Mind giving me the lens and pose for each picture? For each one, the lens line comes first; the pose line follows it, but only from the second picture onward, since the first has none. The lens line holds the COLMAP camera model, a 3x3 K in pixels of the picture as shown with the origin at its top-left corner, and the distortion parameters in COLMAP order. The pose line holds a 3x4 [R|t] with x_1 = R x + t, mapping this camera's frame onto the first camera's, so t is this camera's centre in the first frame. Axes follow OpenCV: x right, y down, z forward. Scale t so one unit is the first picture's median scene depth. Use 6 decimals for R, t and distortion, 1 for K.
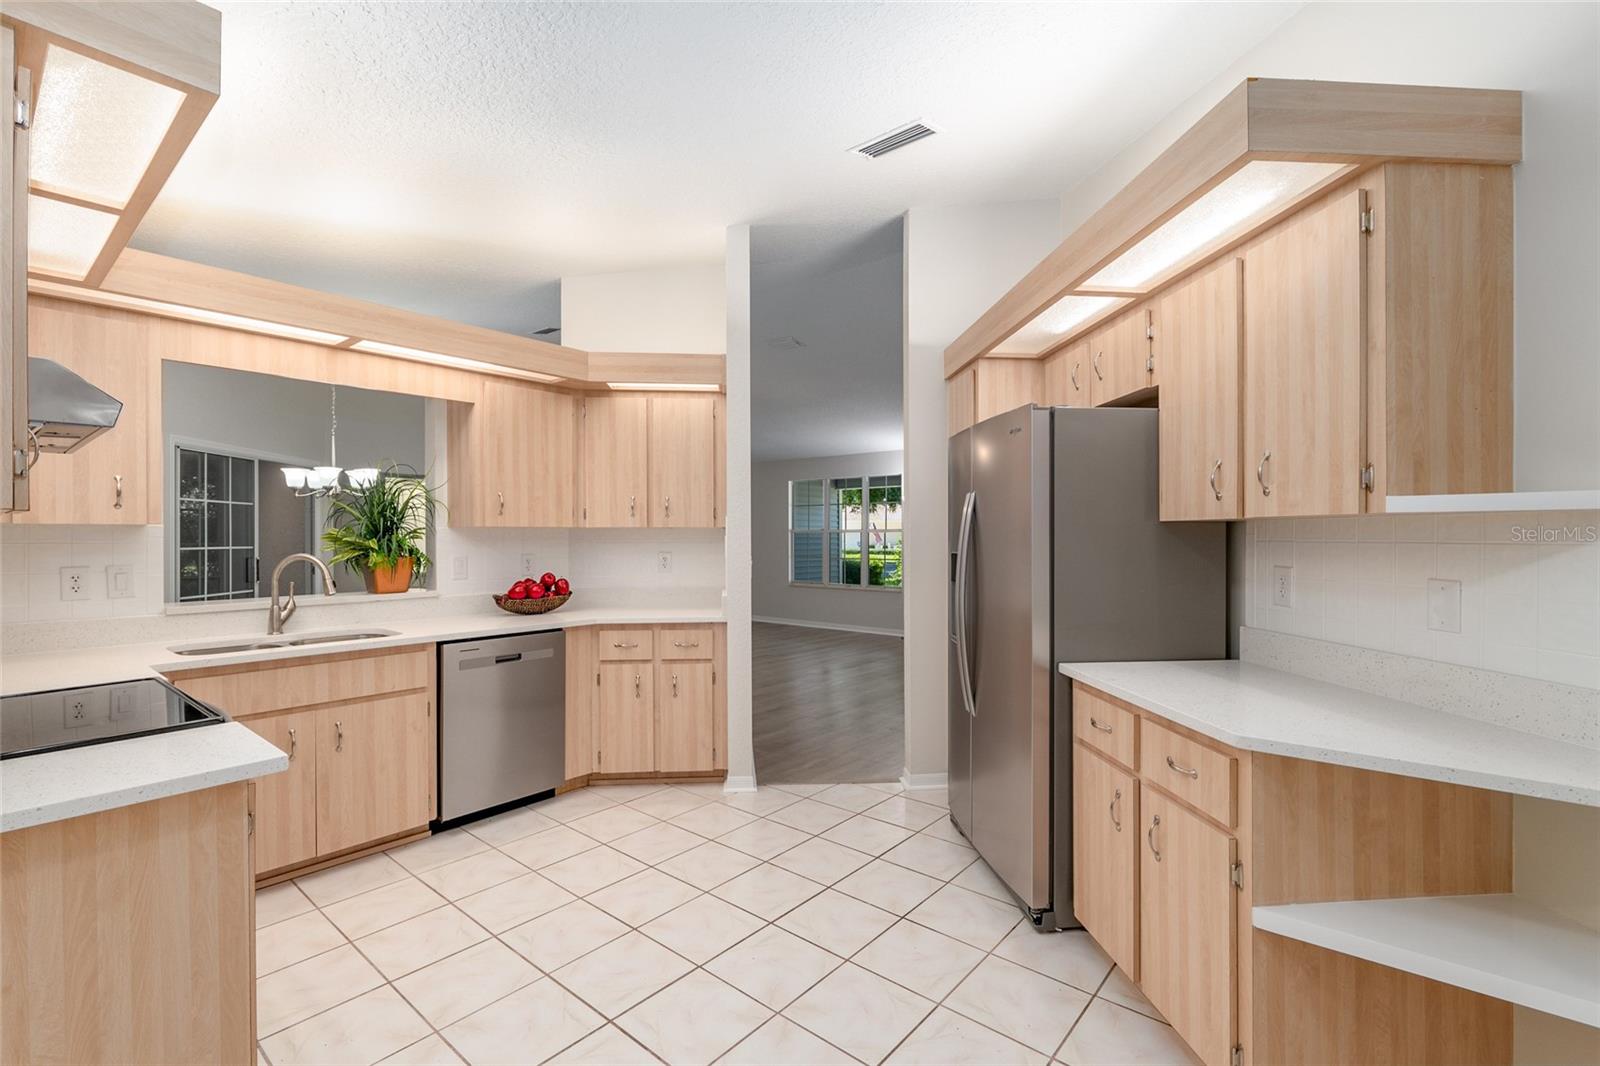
lens RADIAL K [[686.0, 0, 792.3], [0, 686.0, 536.5], [0, 0, 1]] dist [-0.006712, 0.001018]
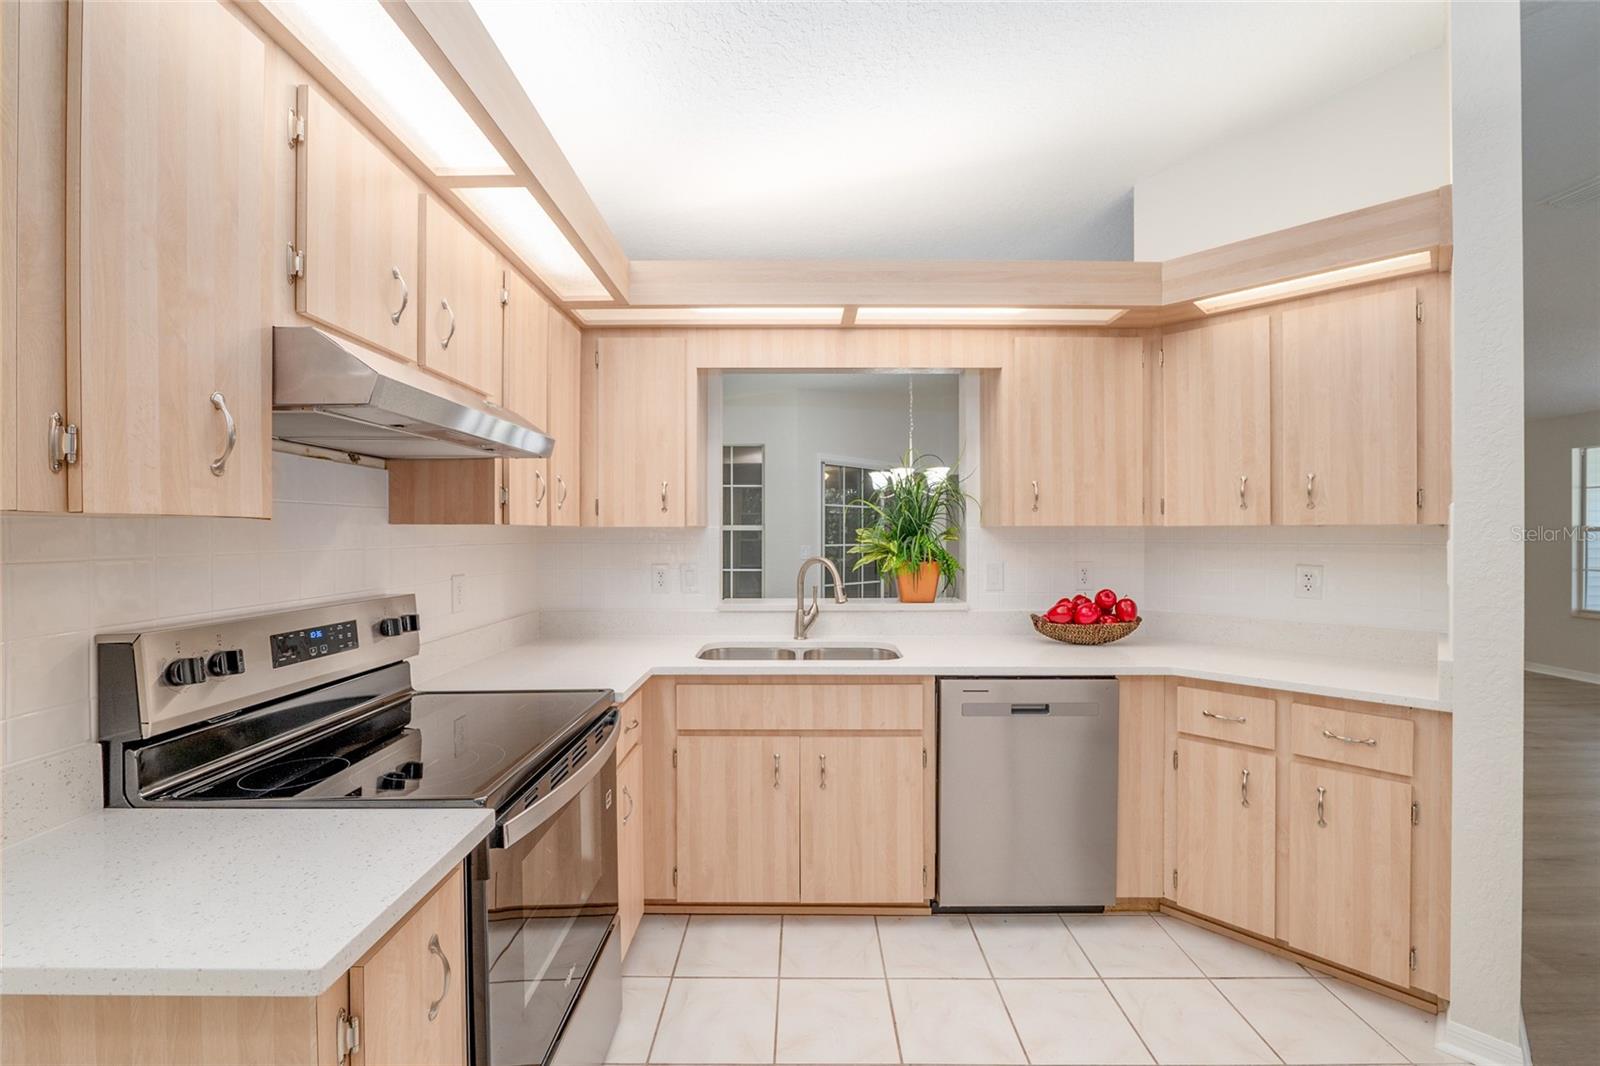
lens RADIAL K [[668.1, 0, 784.5], [0, 668.1, 536.2], [0, 0, 1]] dist [-0.011712, 0.001237]
pose [[0.642927, 0.005392, -0.765909, -0.039429], [-0.003050, 0.999985, 0.004479, -0.005420], [0.765922, -0.000544, 0.642934, 0.311858]]
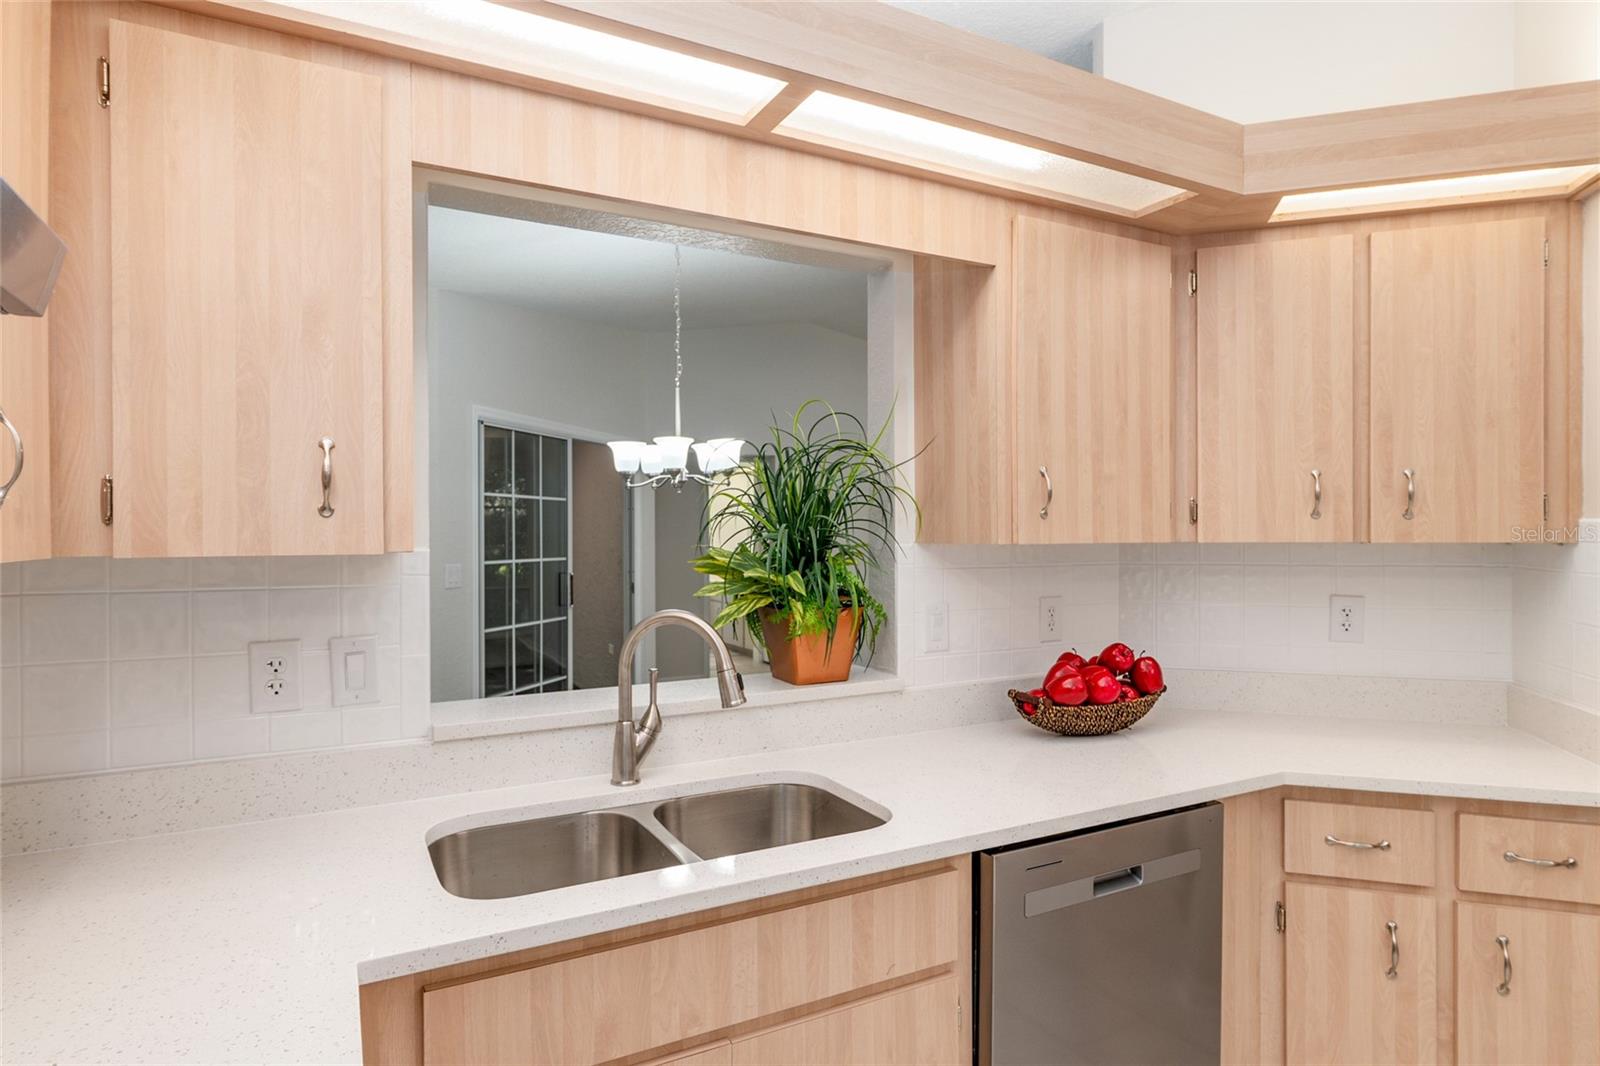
lens RADIAL K [[924.0, 0, 840.9], [0, 924.0, 542.2], [0, 0, 1]] dist [0.000452, -0.002930]
pose [[0.931211, 0.002570, -0.364471, -0.327144], [0.000296, 0.999969, 0.007807, -0.020088], [0.364480, -0.007378, 0.931182, 0.393121]]
